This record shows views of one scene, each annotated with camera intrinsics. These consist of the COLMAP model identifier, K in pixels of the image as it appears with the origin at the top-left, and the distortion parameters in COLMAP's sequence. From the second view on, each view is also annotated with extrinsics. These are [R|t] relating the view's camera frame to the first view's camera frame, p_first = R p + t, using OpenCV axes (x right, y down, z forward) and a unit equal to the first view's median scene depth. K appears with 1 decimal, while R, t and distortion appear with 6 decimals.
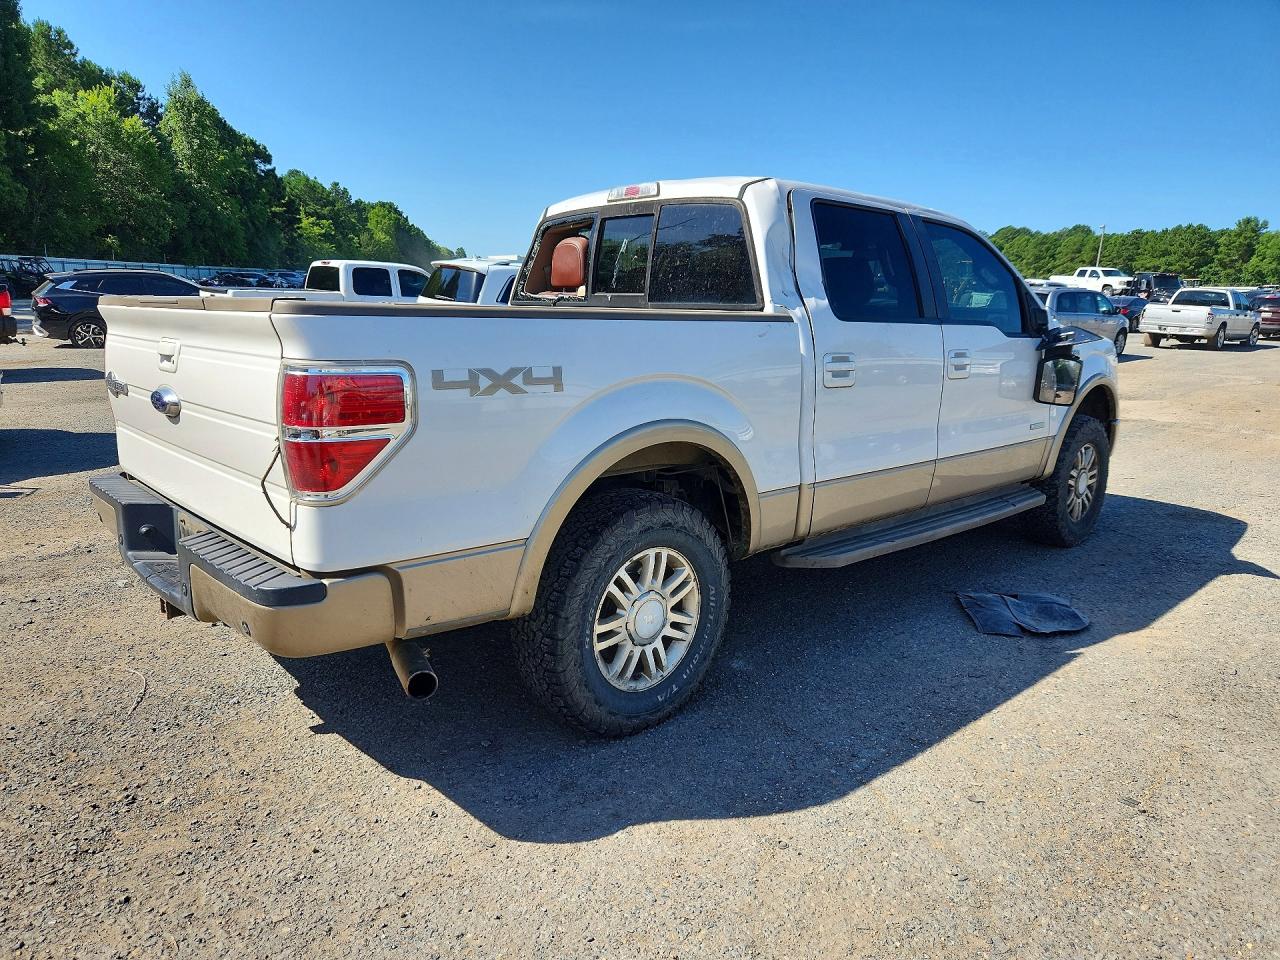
lens RADIAL K [[853.4, 0, 641.7], [0, 853.4, 482.3], [0, 0, 1]] dist [-0.003633, 0.003517]
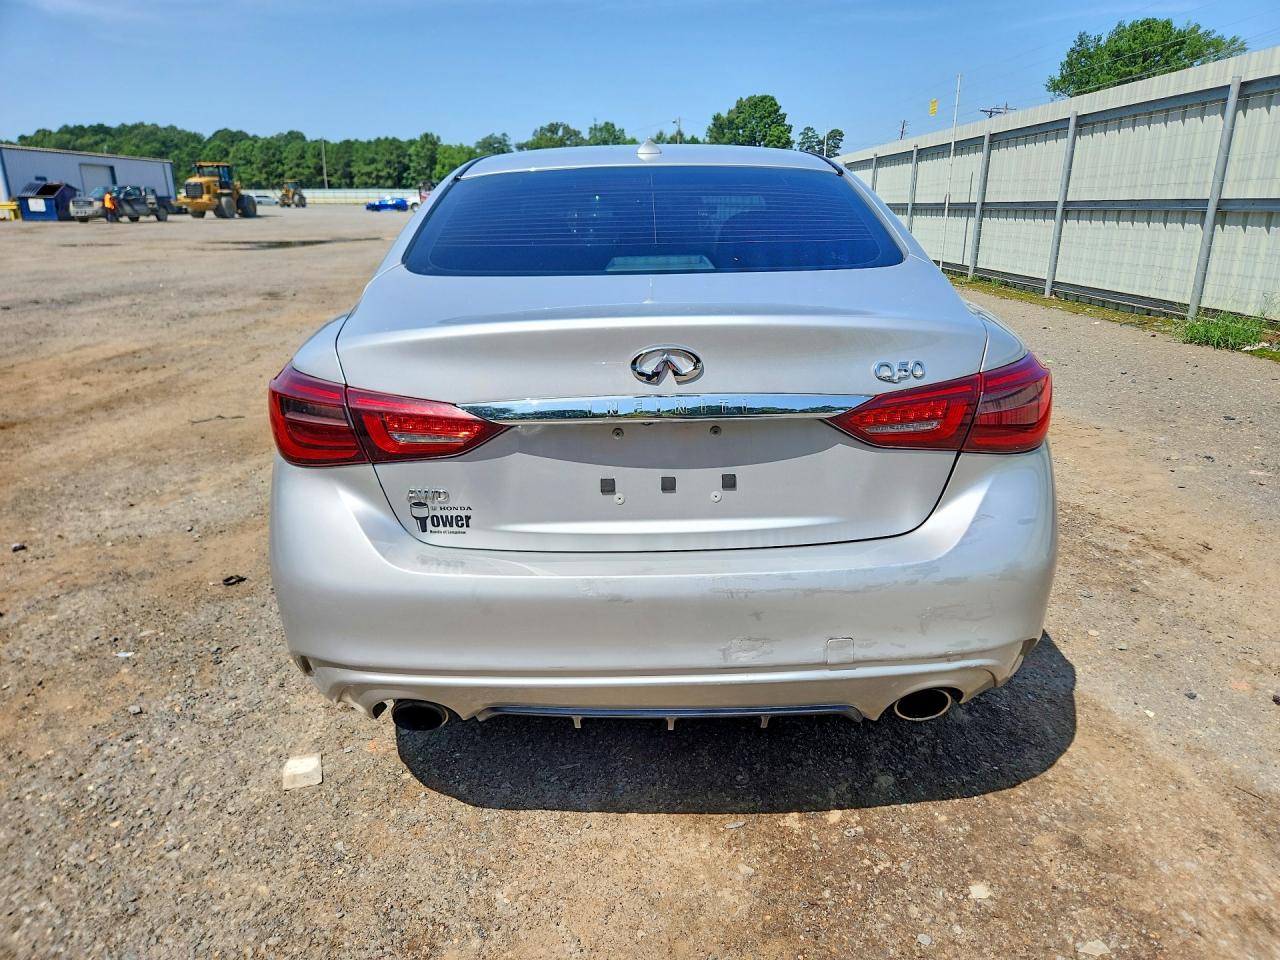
lens RADIAL K [[853.4, 0, 640.4], [0, 853.4, 481.1], [0, 0, 1]] dist [-0.003633, 0.003517]
pose [[0.678831, -0.241203, 0.693549, -0.057999], [0.169805, 0.970474, 0.171310, 0.021541], [-0.714391, 0.001478, 0.699745, -0.086938]]
